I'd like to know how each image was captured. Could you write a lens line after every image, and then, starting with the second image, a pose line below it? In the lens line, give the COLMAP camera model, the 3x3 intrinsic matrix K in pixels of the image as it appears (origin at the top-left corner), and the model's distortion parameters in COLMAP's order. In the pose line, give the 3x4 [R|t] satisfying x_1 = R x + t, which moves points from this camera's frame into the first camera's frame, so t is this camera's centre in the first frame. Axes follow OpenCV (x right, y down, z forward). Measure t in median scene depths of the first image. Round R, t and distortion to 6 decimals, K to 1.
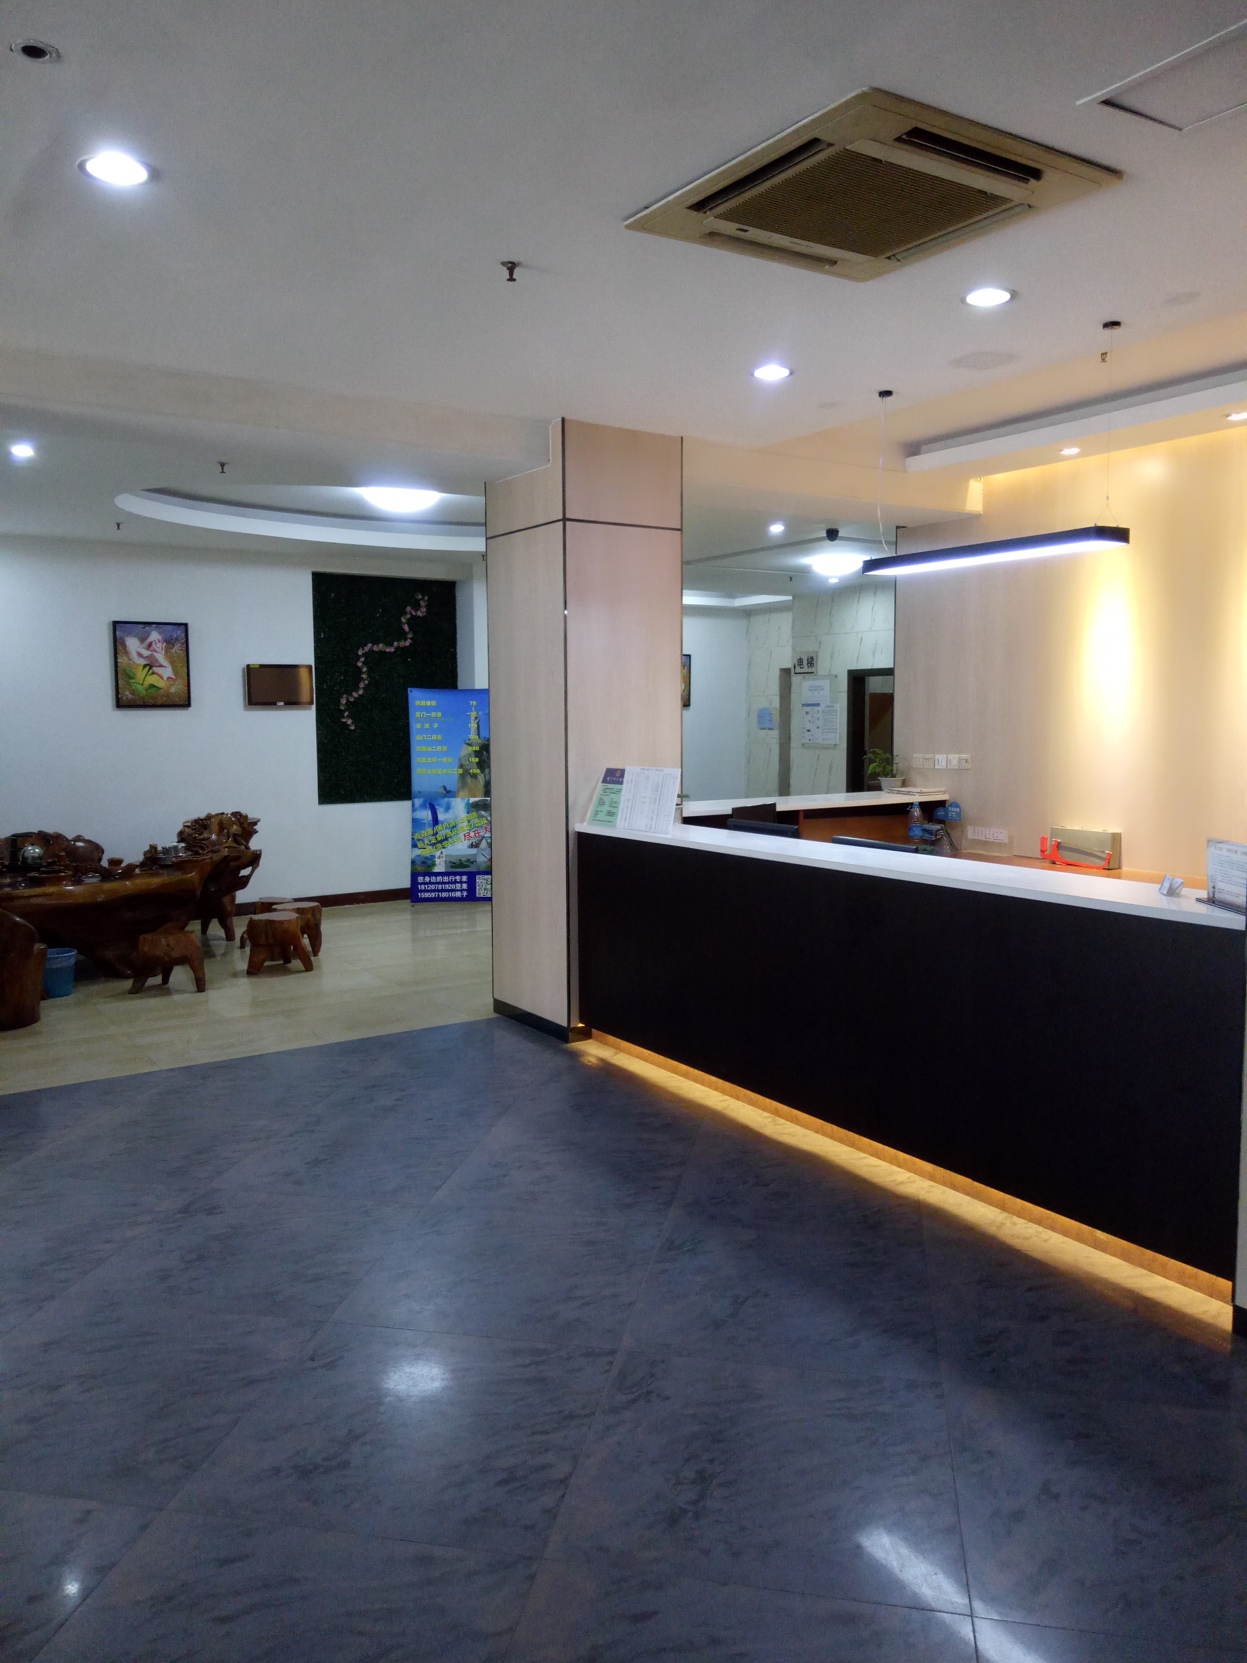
lens RADIAL K [[1247.9, 0, 606.4], [0, 1247.9, 816.3], [0, 0, 1]] dist [0.040450, -0.035575]
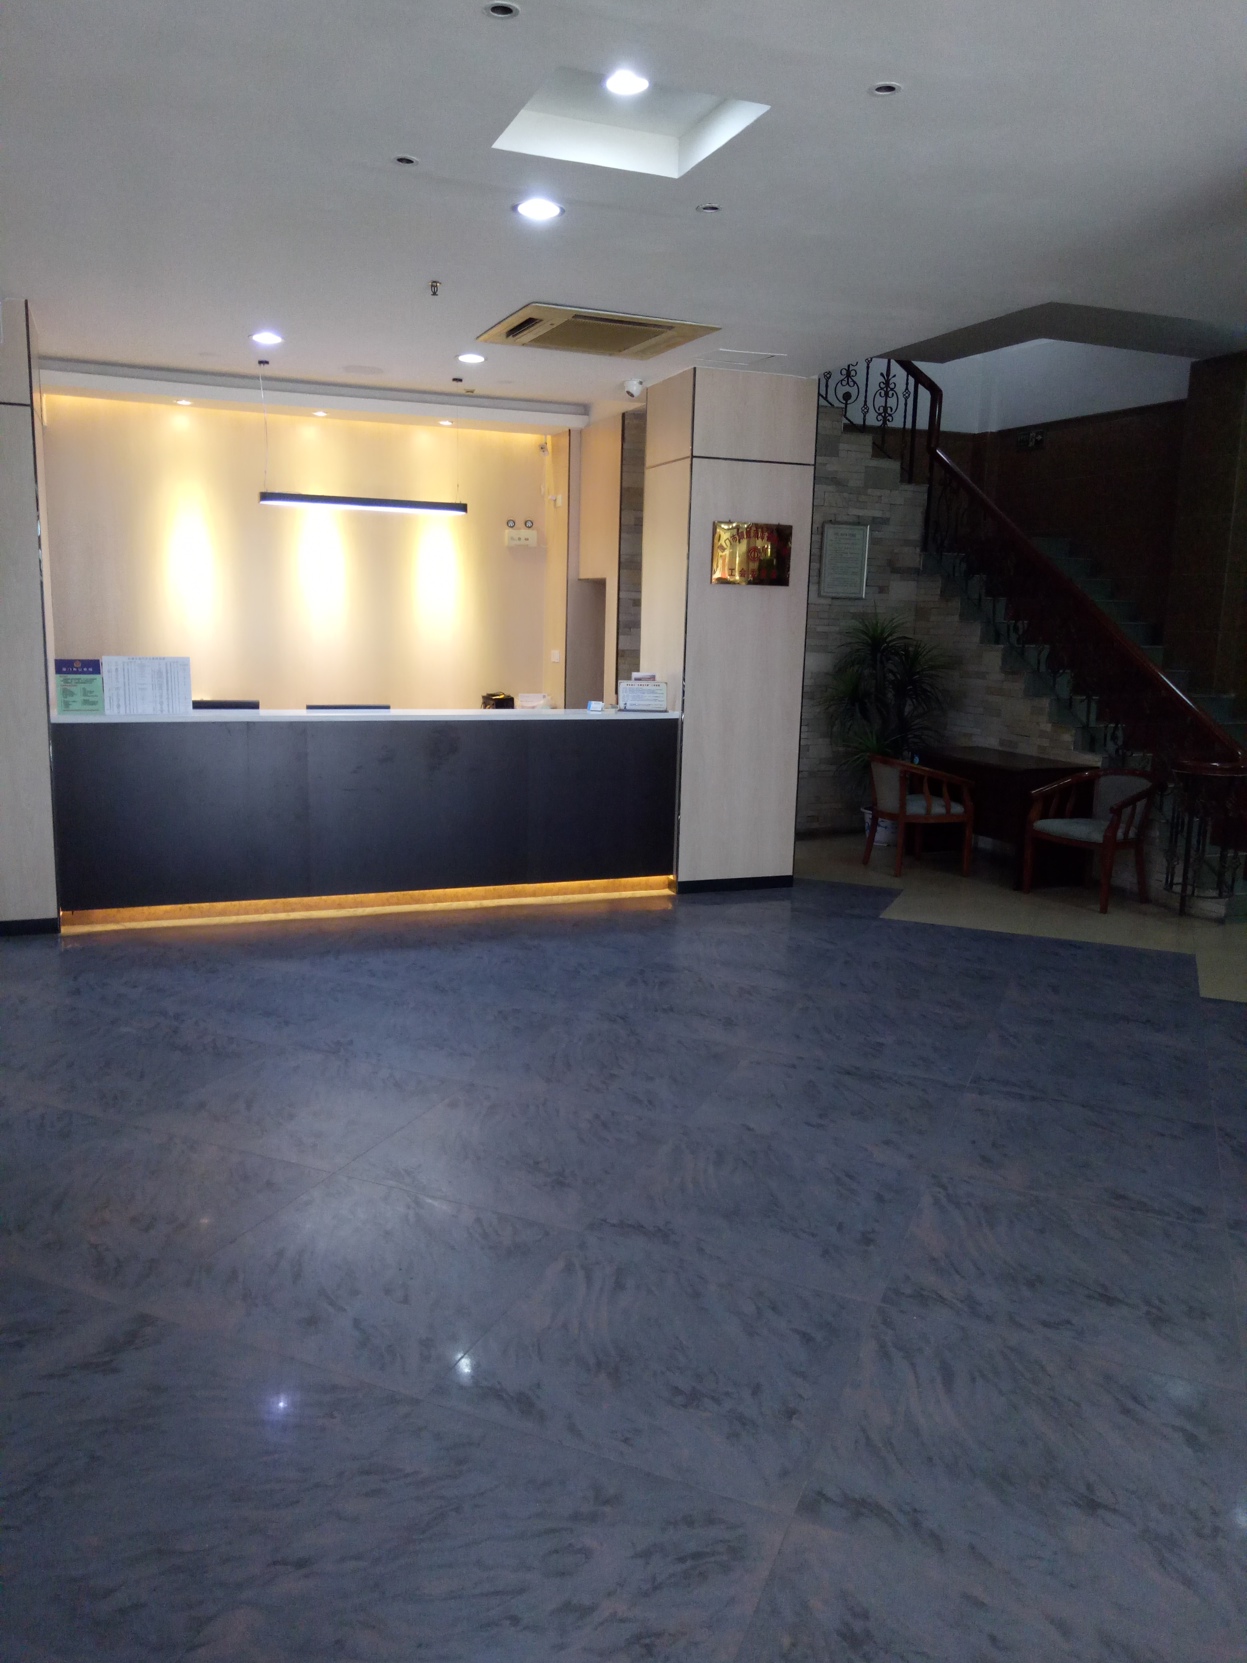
lens RADIAL K [[1247.9, 0, 606.4], [0, 1247.9, 816.3], [0, 0, 1]] dist [0.040450, -0.035575]
pose [[0.205782, -0.147371, 0.967438, -1.189916], [0.058711, 0.988674, 0.138118, -0.035277], [-0.976835, 0.028377, 0.212104, 0.447641]]
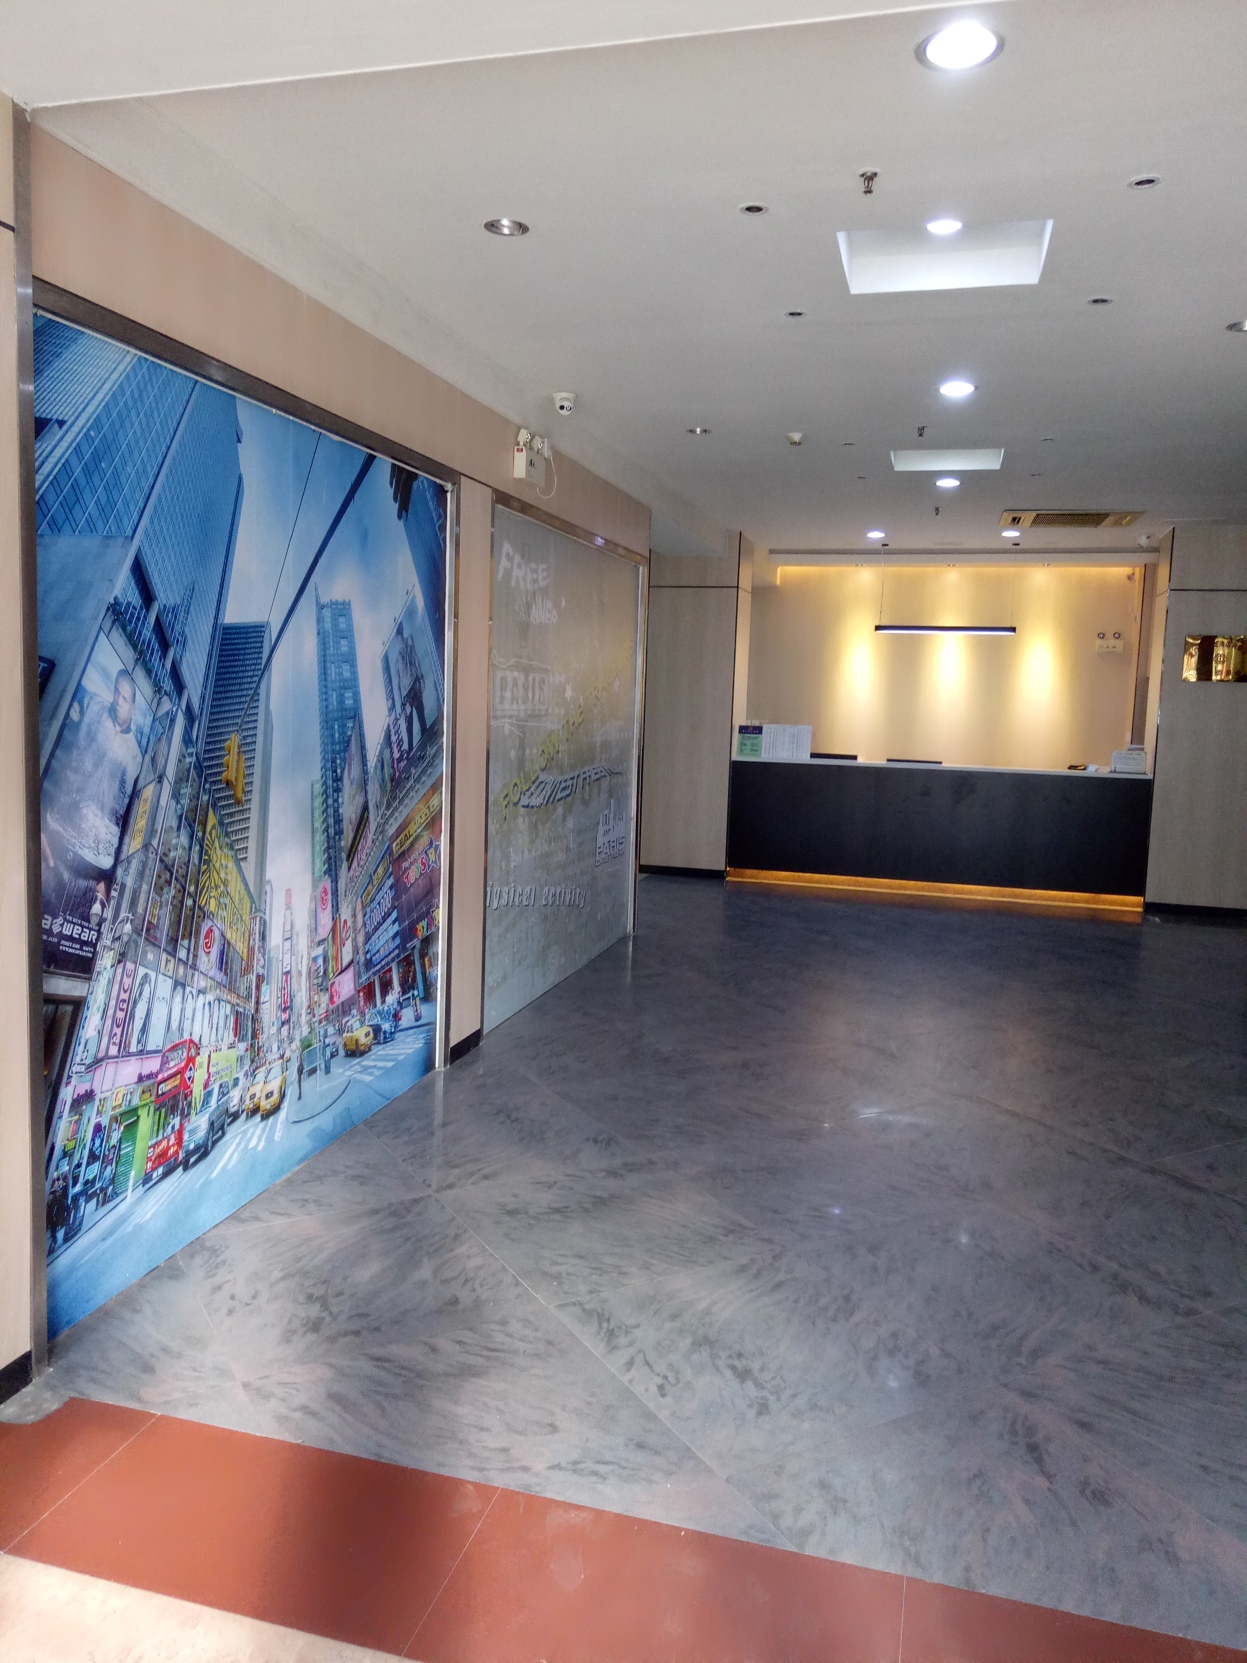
lens RADIAL K [[1220.7, 0, 567.5], [0, 1220.7, 822.4], [0, 0, 1]] dist [0.045653, -0.208471]
pose [[0.768511, -0.042178, 0.638445, -1.717616], [0.022285, 0.998984, 0.039171, 0.034593], [-0.639449, -0.015875, 0.768670, -0.263427]]
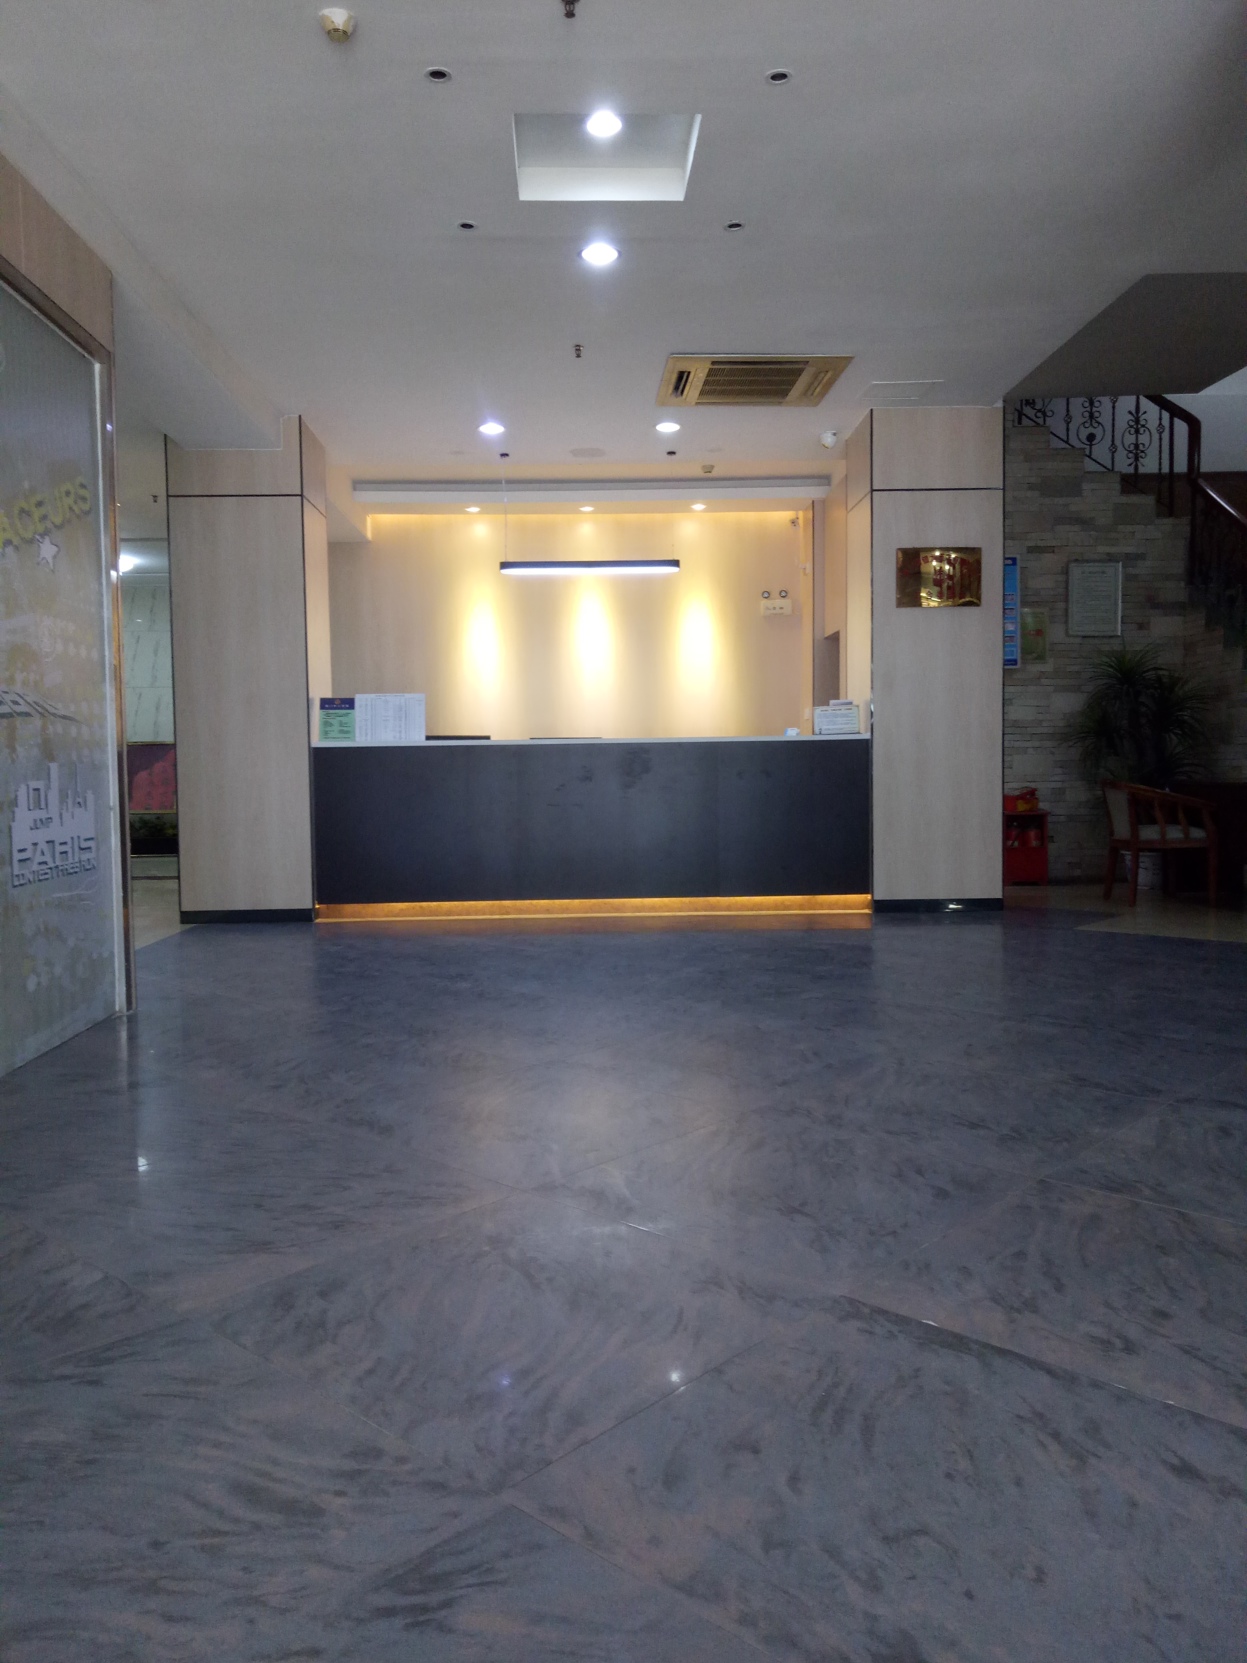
lens RADIAL K [[1247.9, 0, 606.4], [0, 1247.9, 816.3], [0, 0, 1]] dist [0.040450, -0.035575]
pose [[0.518011, -0.039510, 0.854461, -1.202908], [0.085378, 0.996332, -0.005689, 0.143840], [-0.851102, 0.075899, 0.519485, 0.145048]]
